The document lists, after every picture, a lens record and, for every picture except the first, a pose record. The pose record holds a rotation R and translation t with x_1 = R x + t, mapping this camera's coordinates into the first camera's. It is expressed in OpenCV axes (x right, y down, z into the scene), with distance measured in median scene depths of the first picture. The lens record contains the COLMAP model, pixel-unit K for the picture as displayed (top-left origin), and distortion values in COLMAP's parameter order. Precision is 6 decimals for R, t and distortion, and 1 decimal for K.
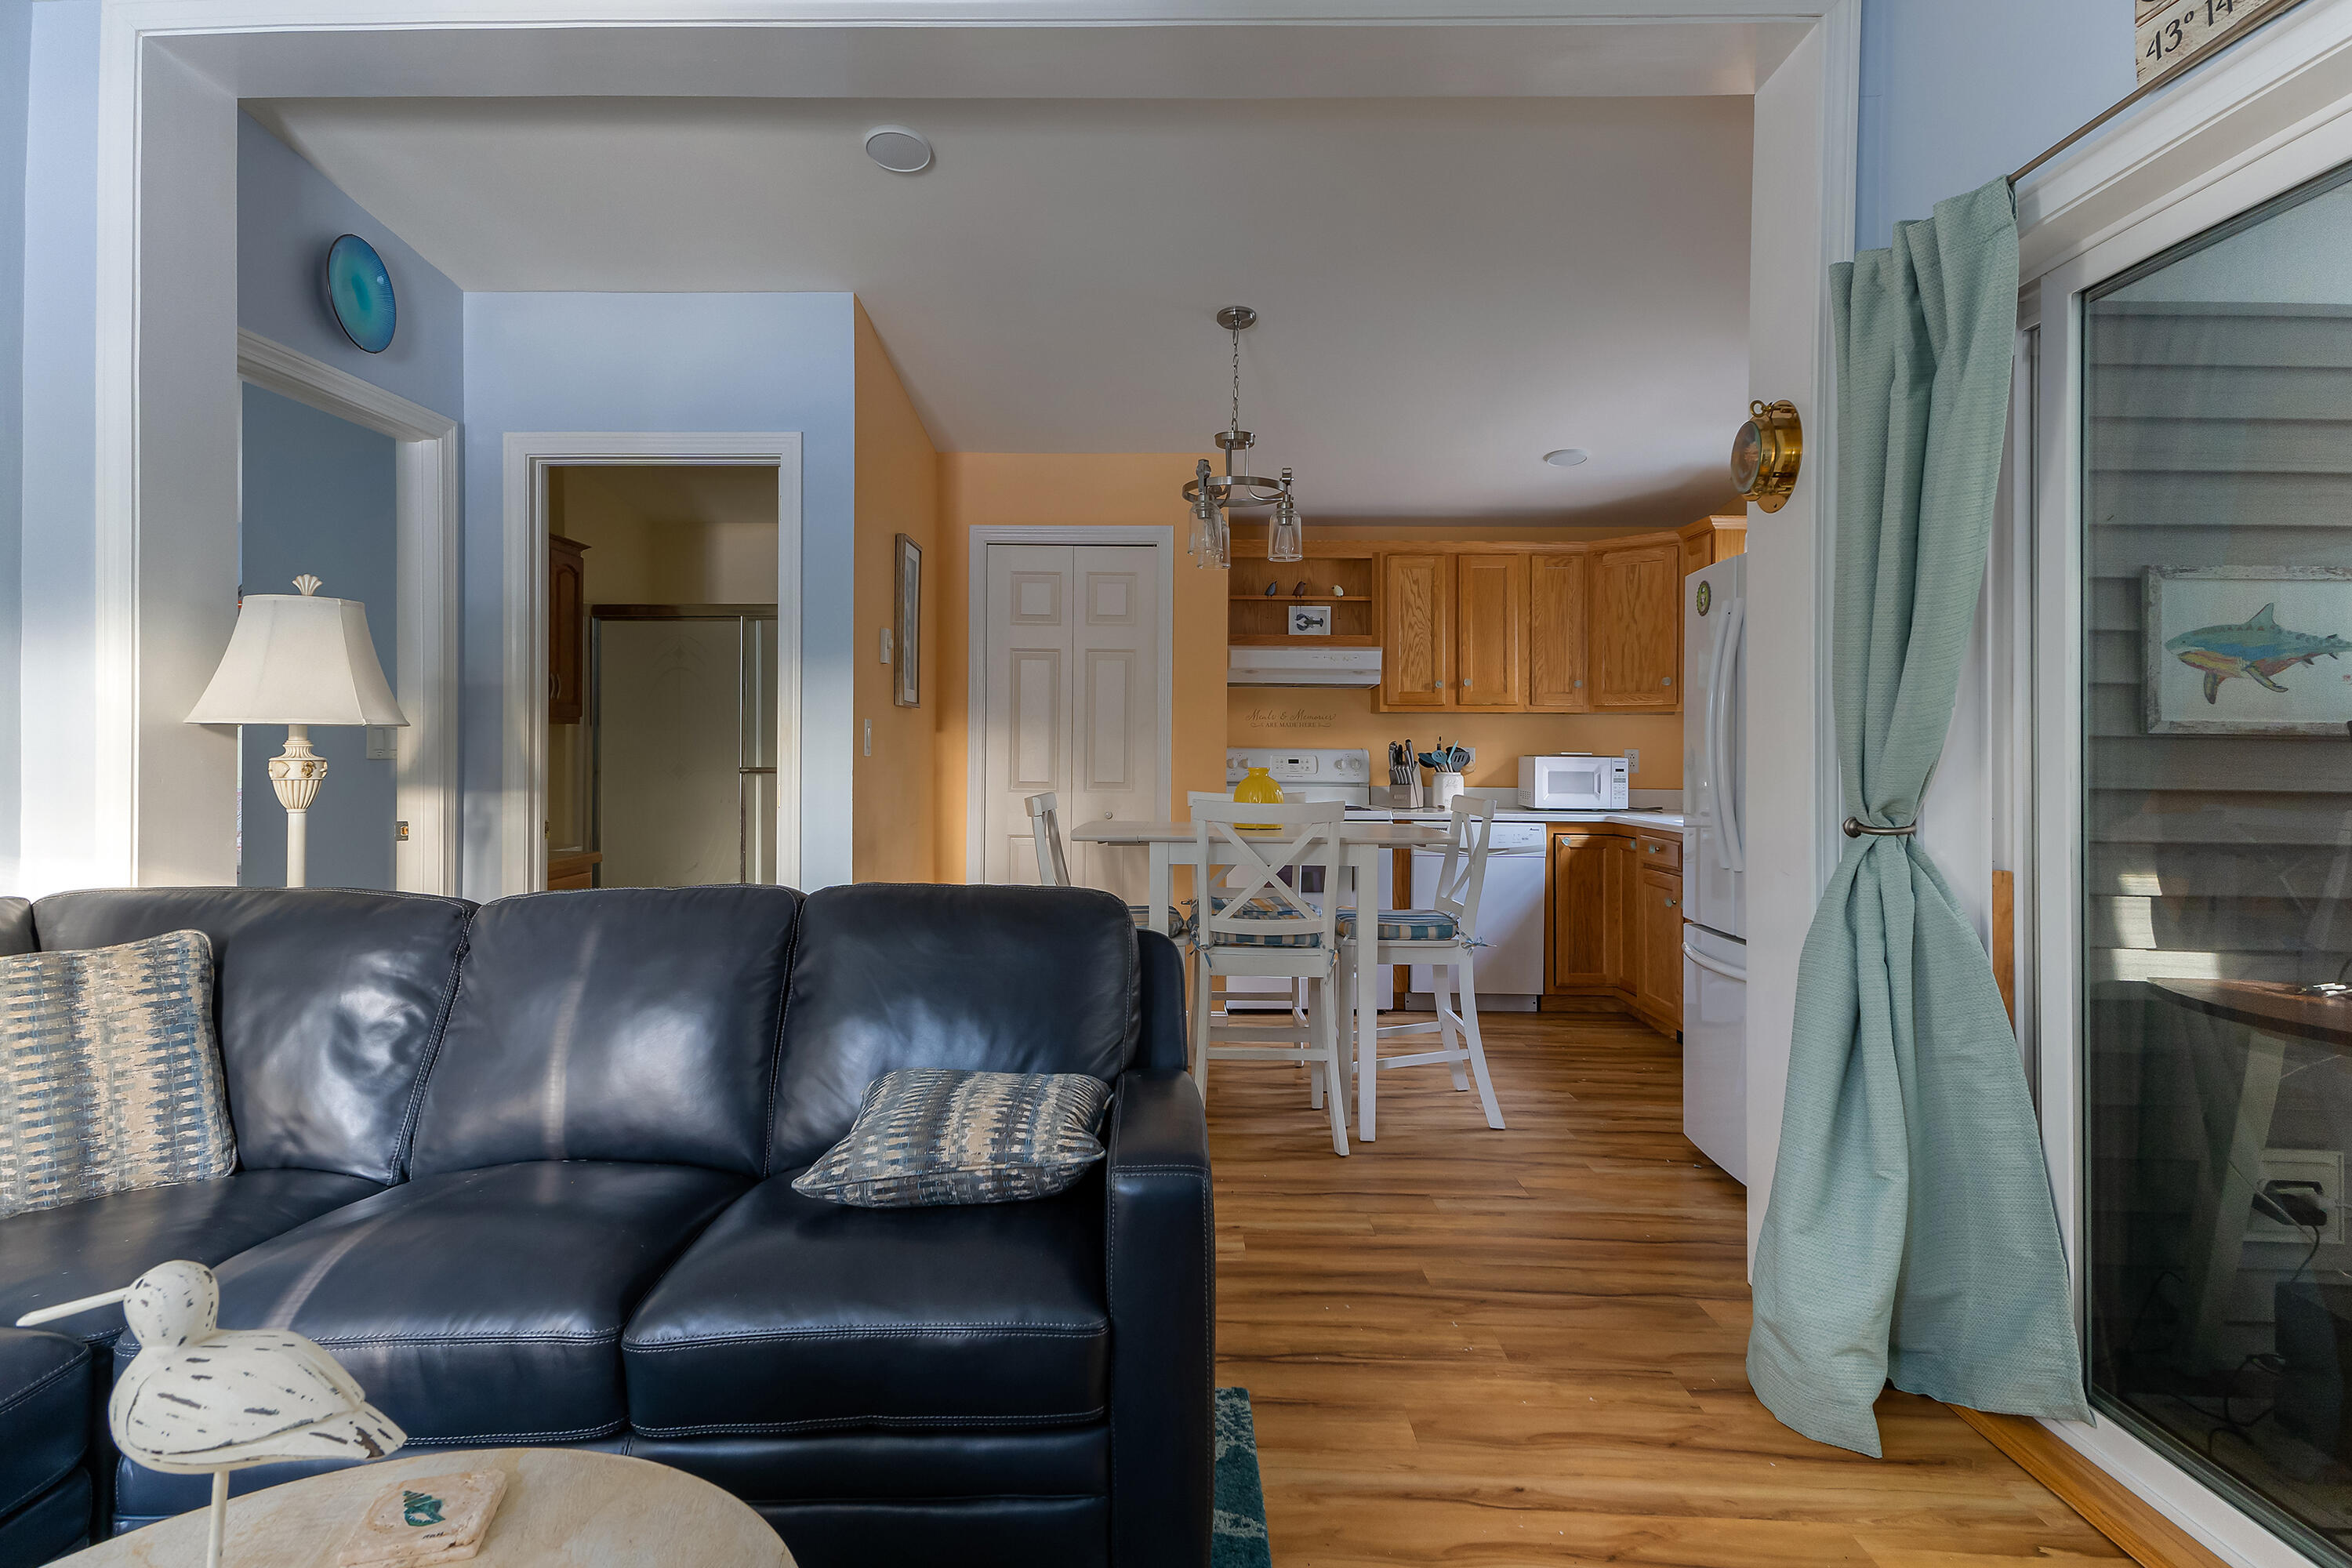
lens RADIAL K [[1237.9, 0, 1094.0], [0, 1237.9, 774.9], [0, 0, 1]] dist [-0.006730, 0.000537]
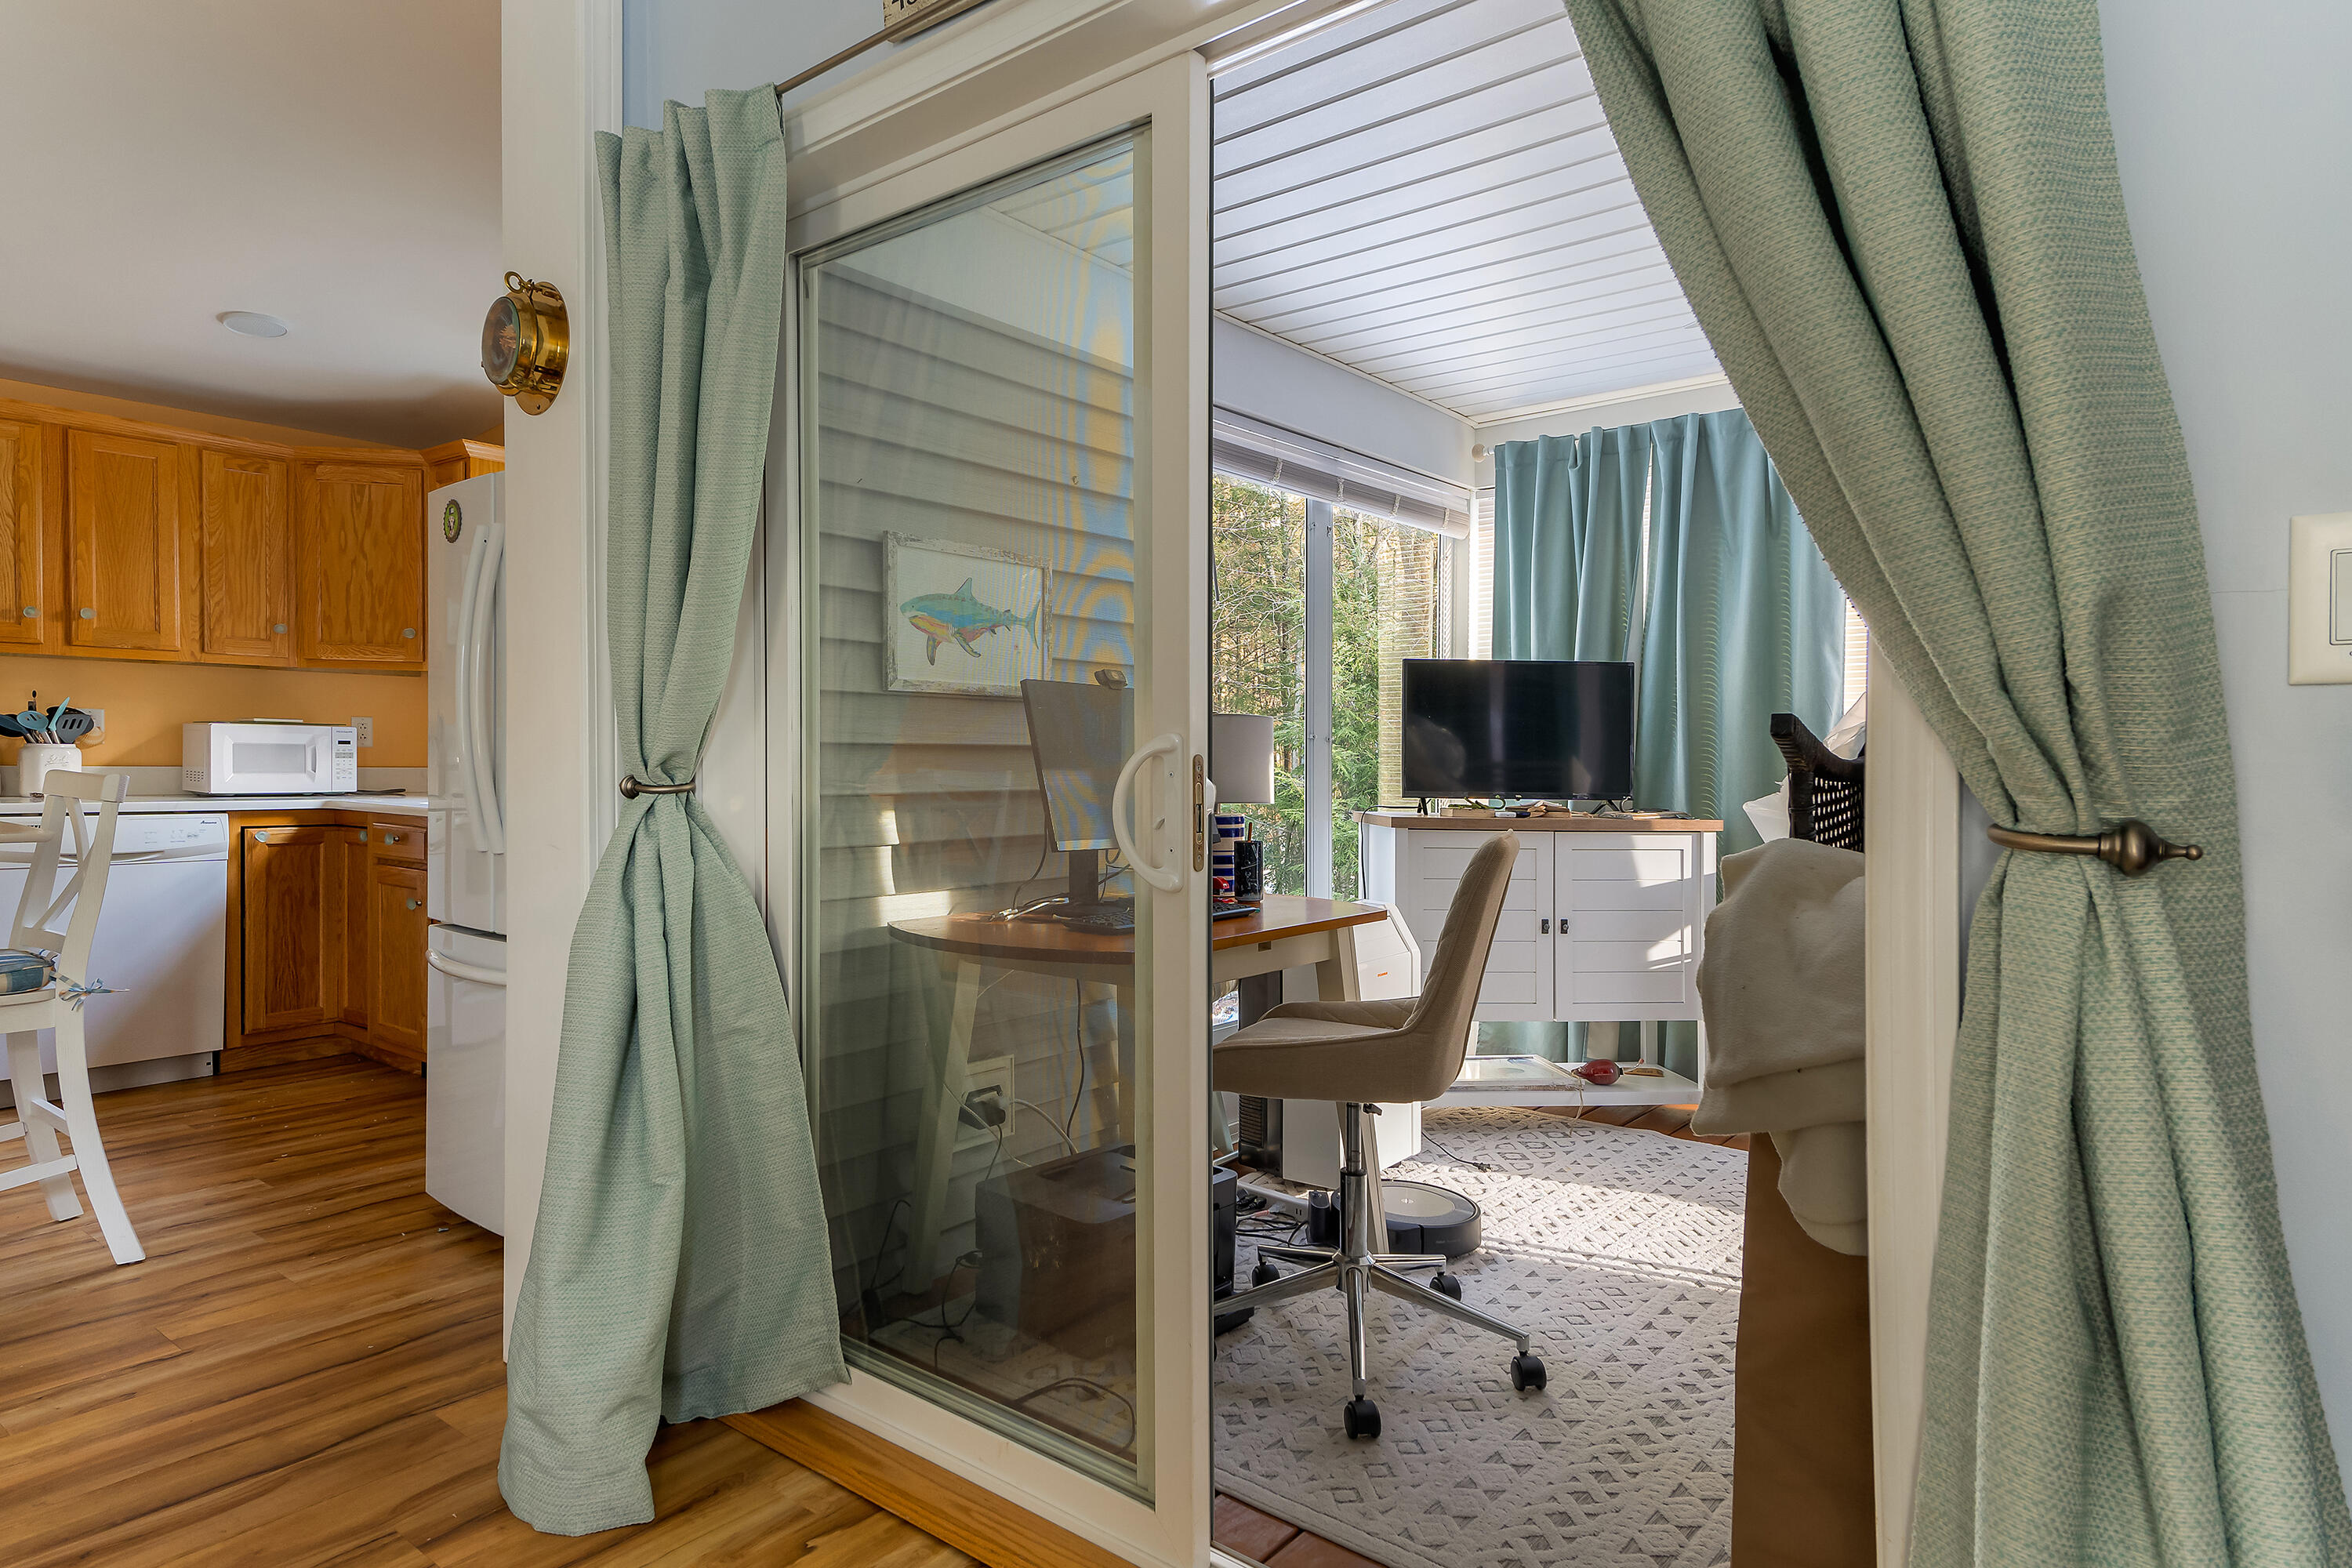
lens RADIAL K [[1367.1, 0, 1176.9], [0, 1367.1, 717.3], [0, 0, 1]] dist [0.096105, -0.049367]
pose [[0.596322, 0.011145, 0.802668, 0.051410], [0.014619, 0.999587, -0.024740, 0.020843], [-0.802613, 0.026487, 0.595912, 0.092707]]
